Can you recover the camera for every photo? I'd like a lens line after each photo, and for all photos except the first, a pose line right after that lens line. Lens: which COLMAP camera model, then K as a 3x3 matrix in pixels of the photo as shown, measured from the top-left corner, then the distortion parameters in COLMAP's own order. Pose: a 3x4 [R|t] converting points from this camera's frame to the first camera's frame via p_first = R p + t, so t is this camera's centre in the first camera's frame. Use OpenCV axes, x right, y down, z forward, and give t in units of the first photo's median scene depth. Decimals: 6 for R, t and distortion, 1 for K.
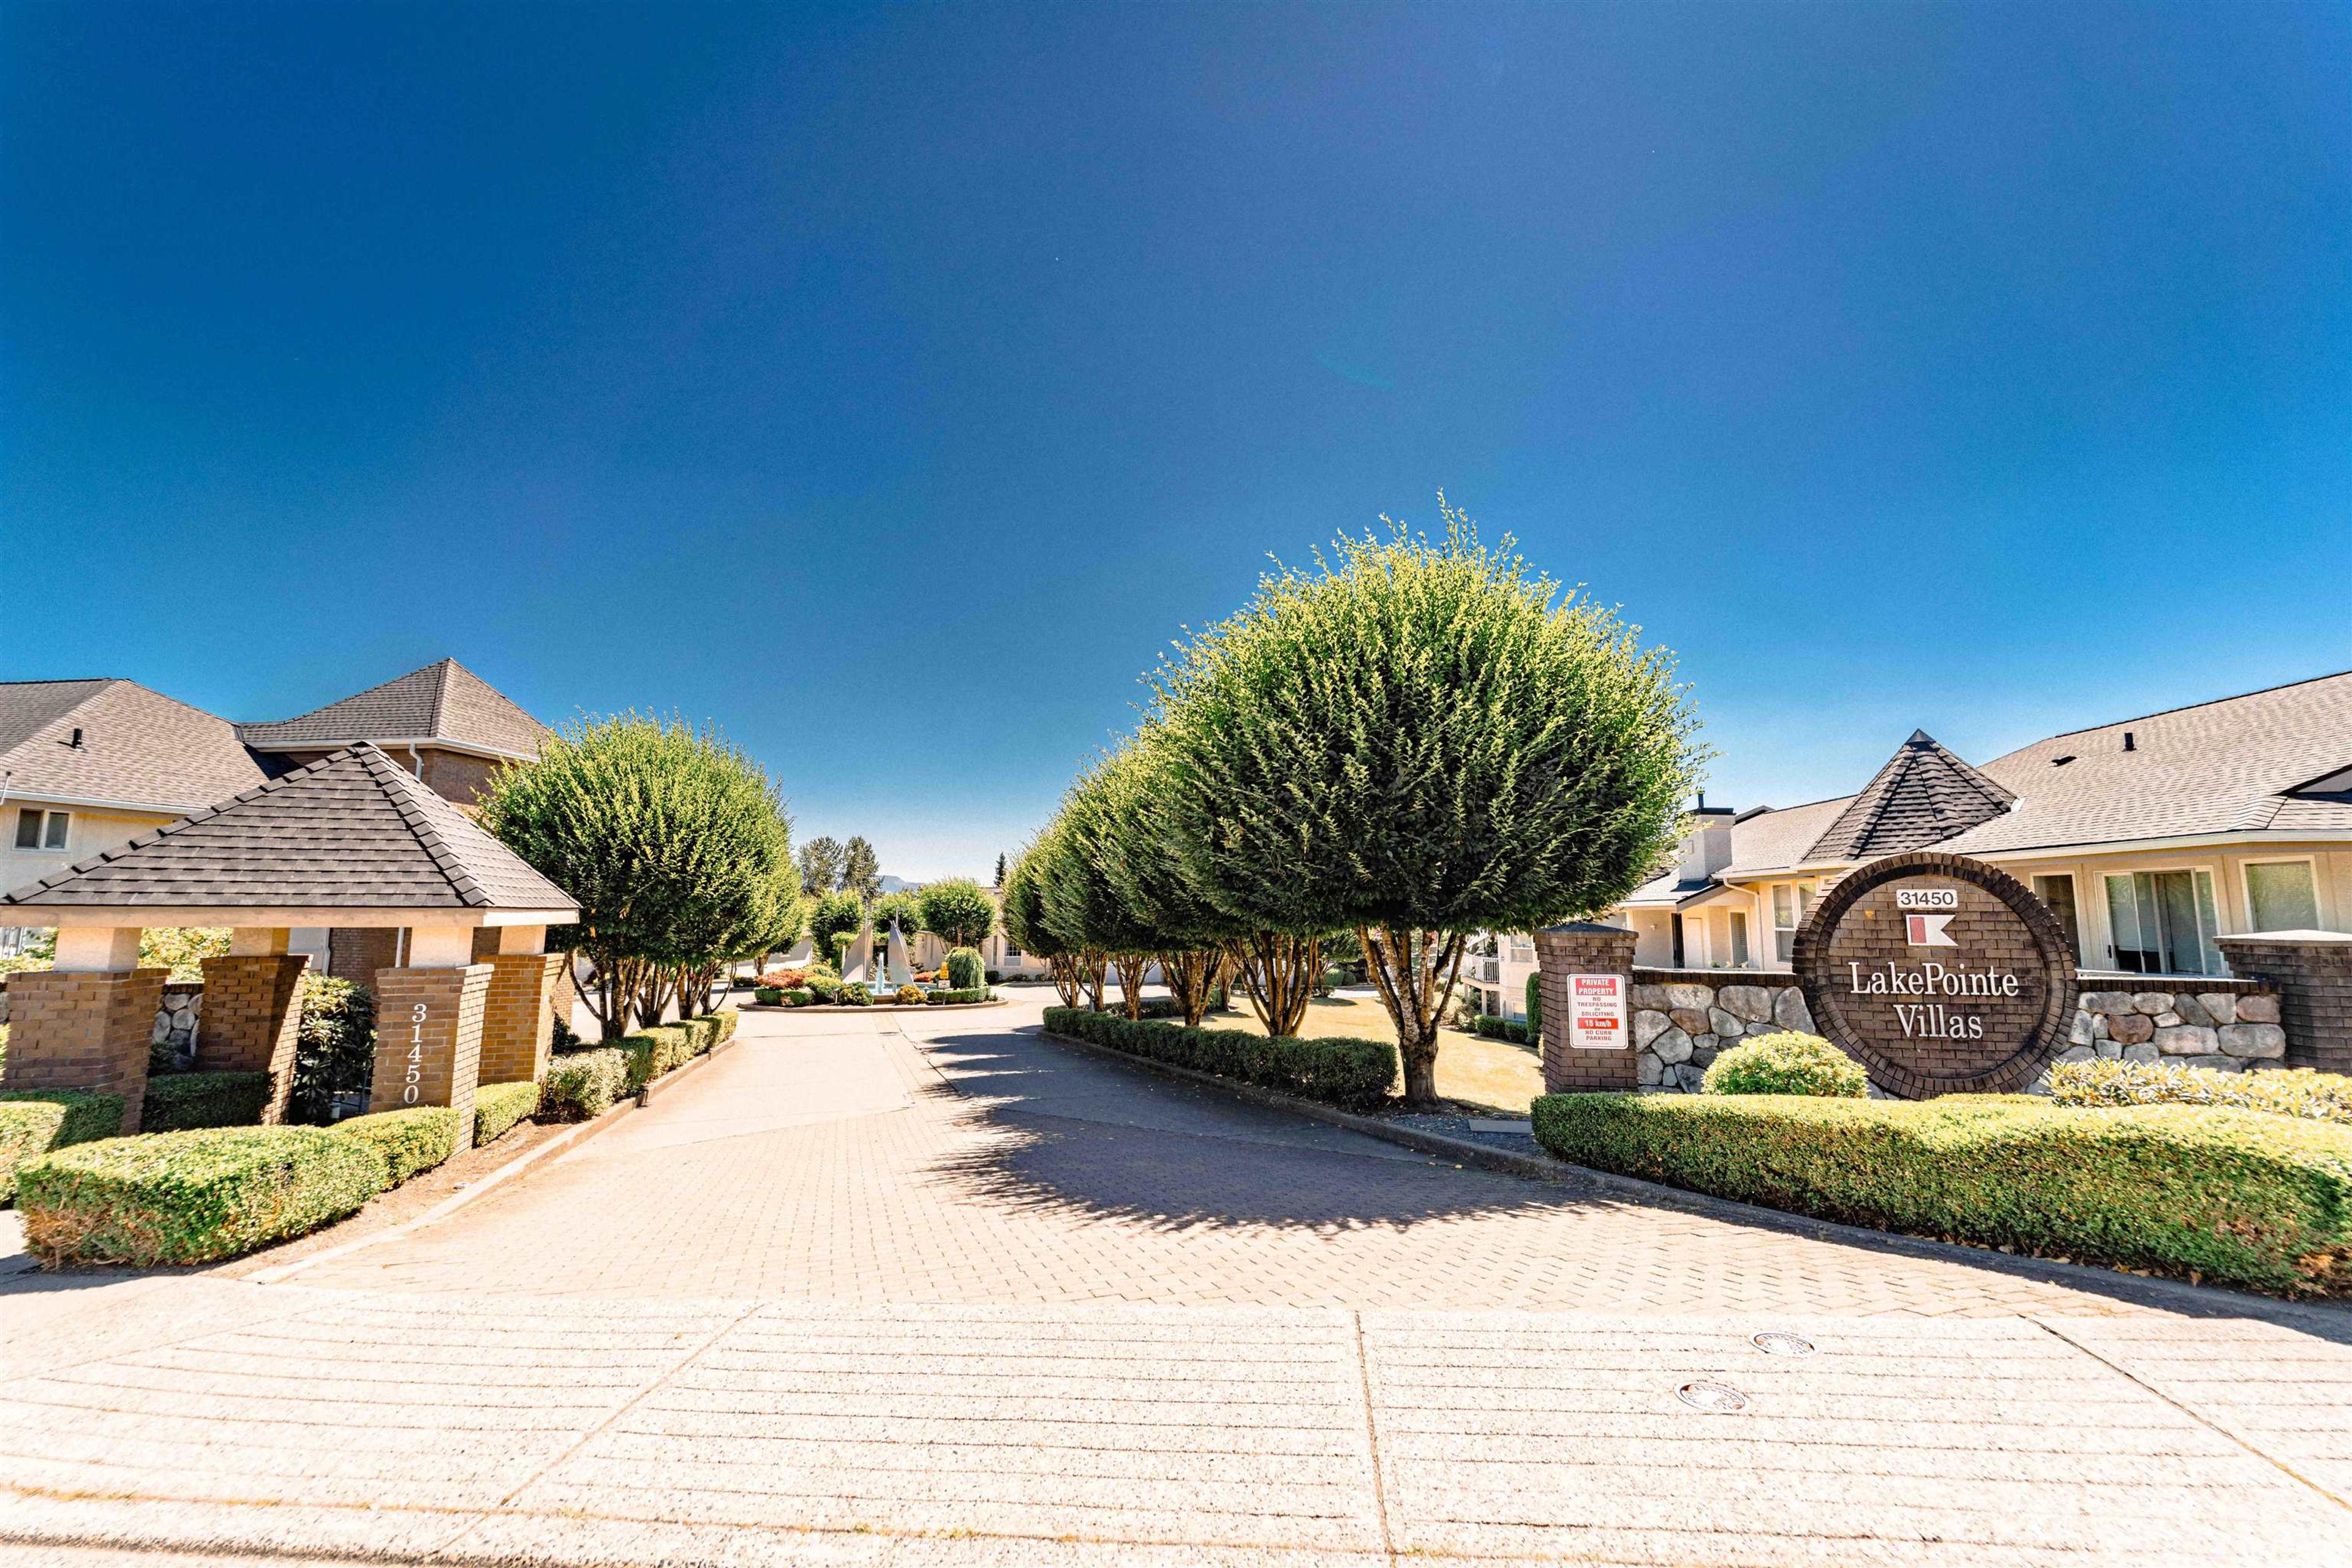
lens RADIAL K [[905.1, 0, 1176.0], [0, 905.1, 784.0], [0, 0, 1]] dist [0.001246, -0.000066]
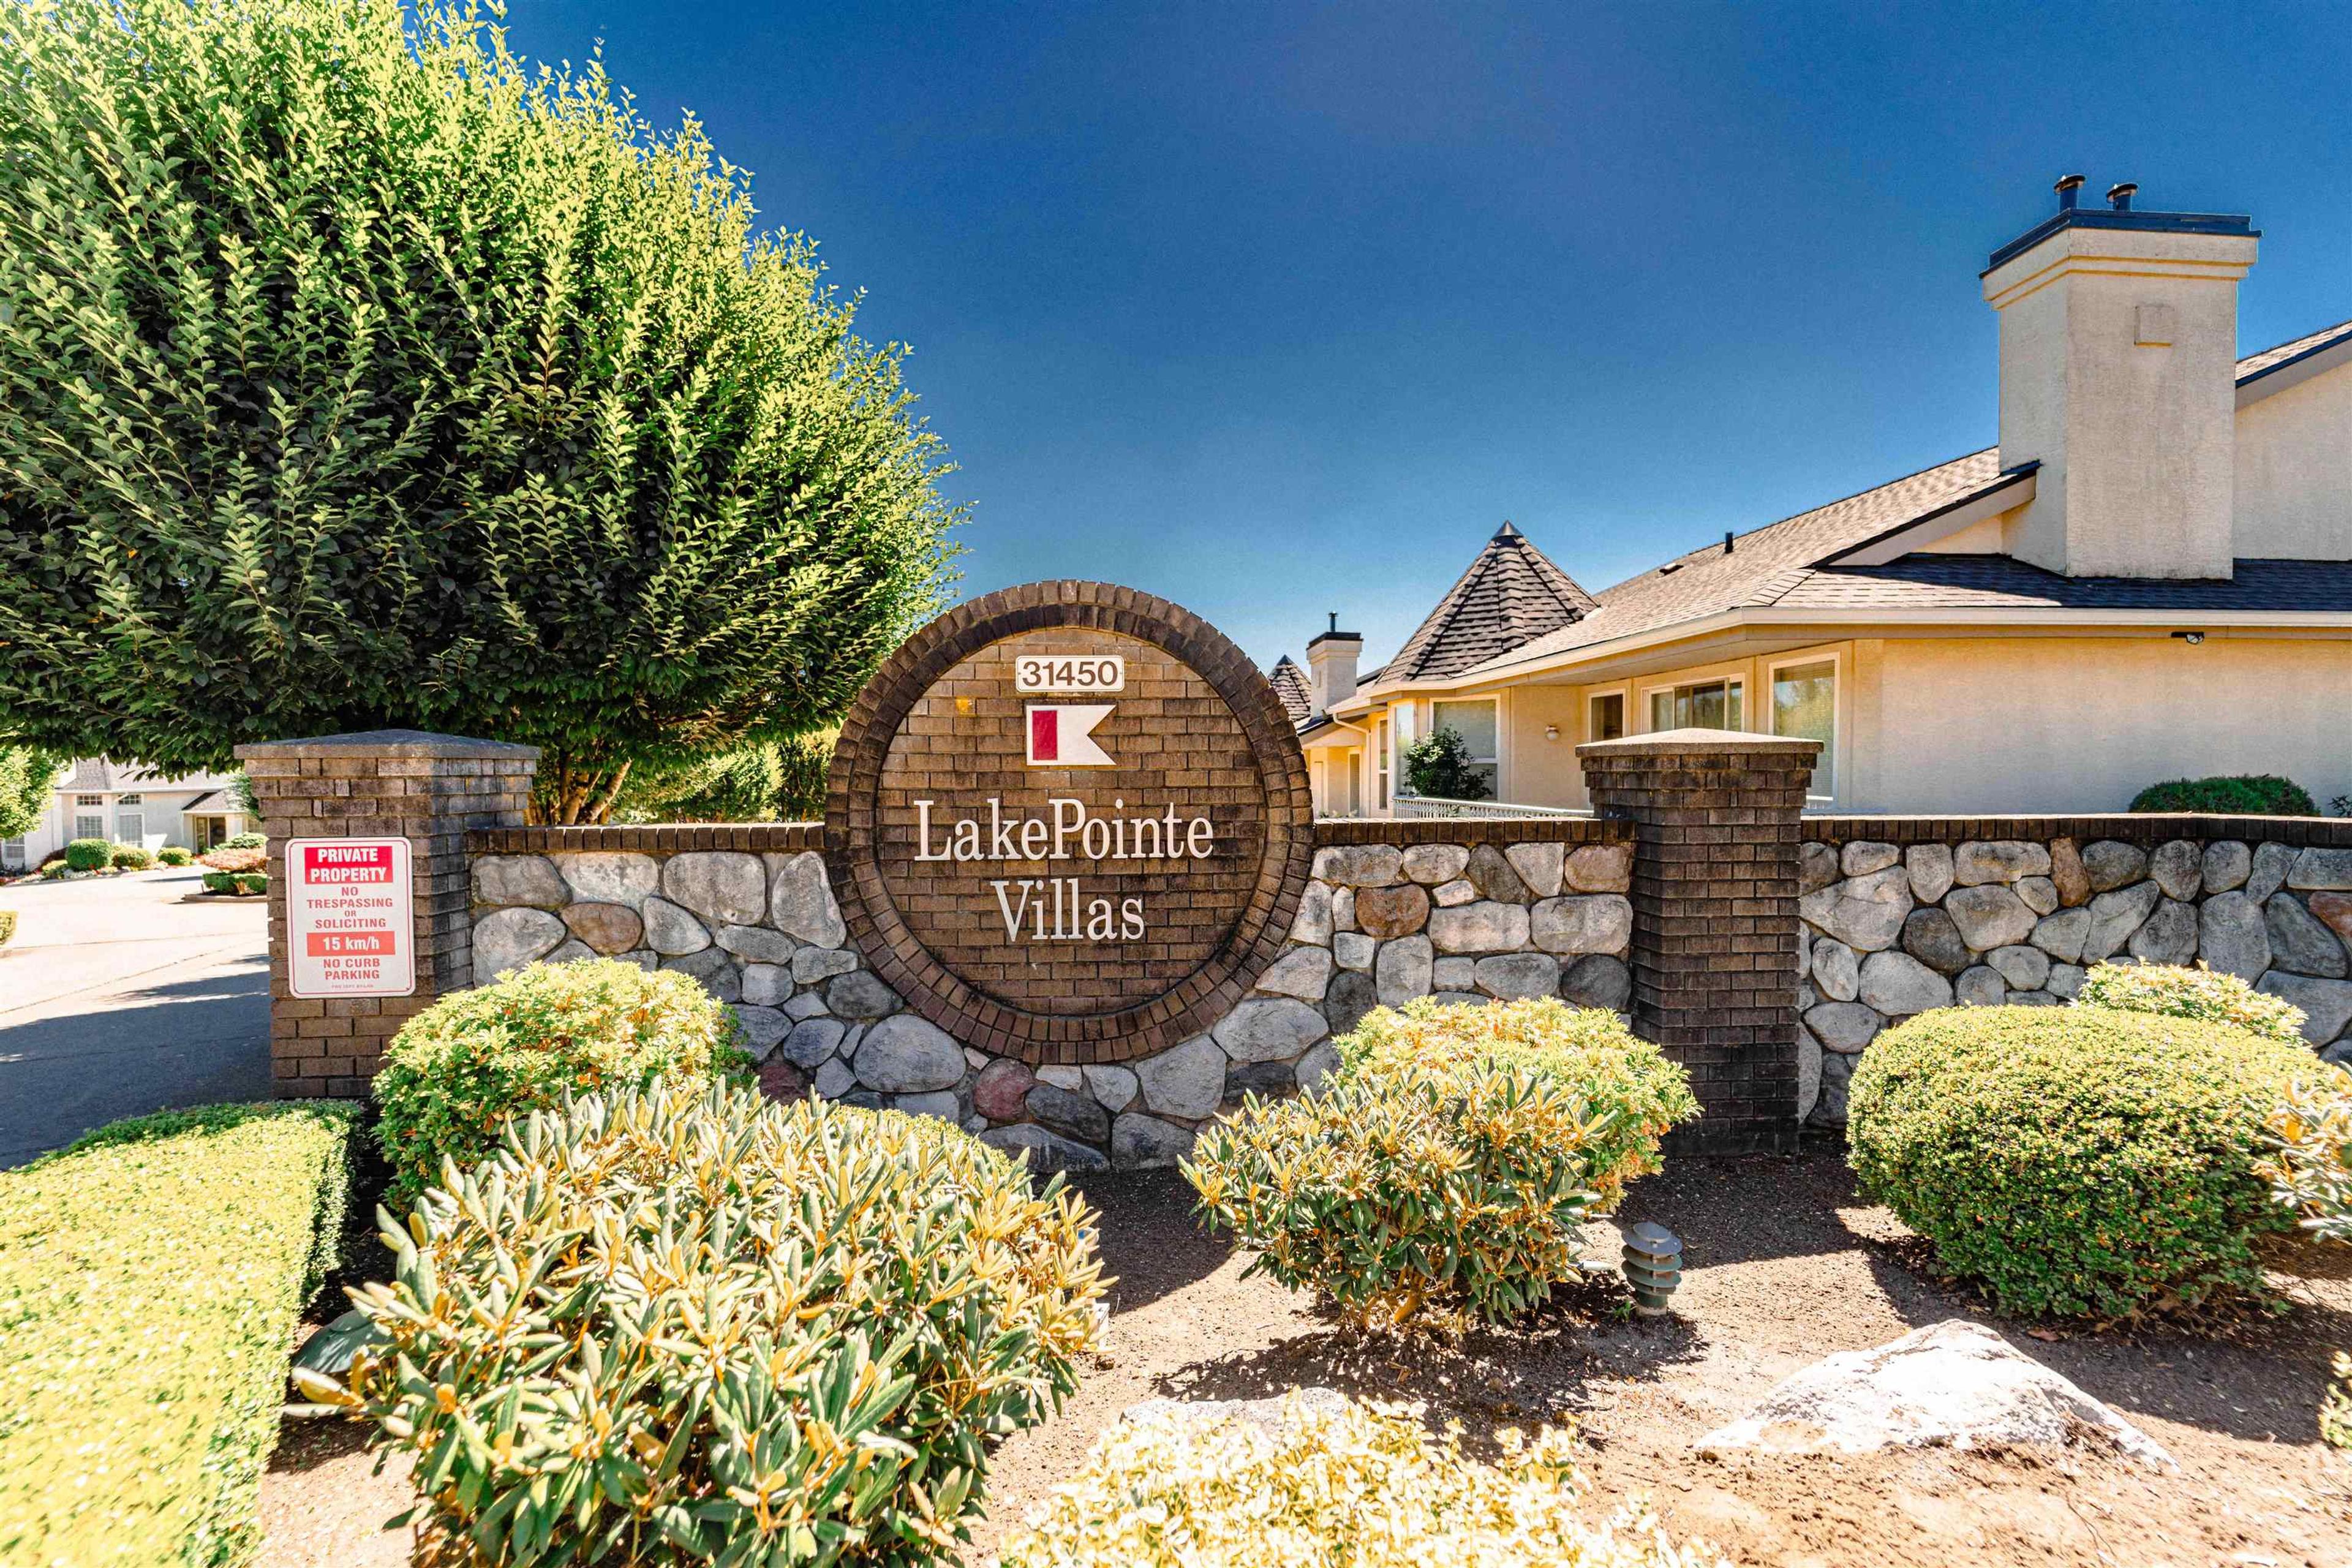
lens RADIAL K [[905.1, 0, 1176.0], [0, 905.1, 784.0], [0, 0, 1]] dist [0.001246, -0.000066]
pose [[0.983100, -0.015045, 0.182451, 0.802117], [-0.013206, 0.988193, 0.152646, 0.110650], [-0.182593, -0.152476, 0.971293, 0.494940]]
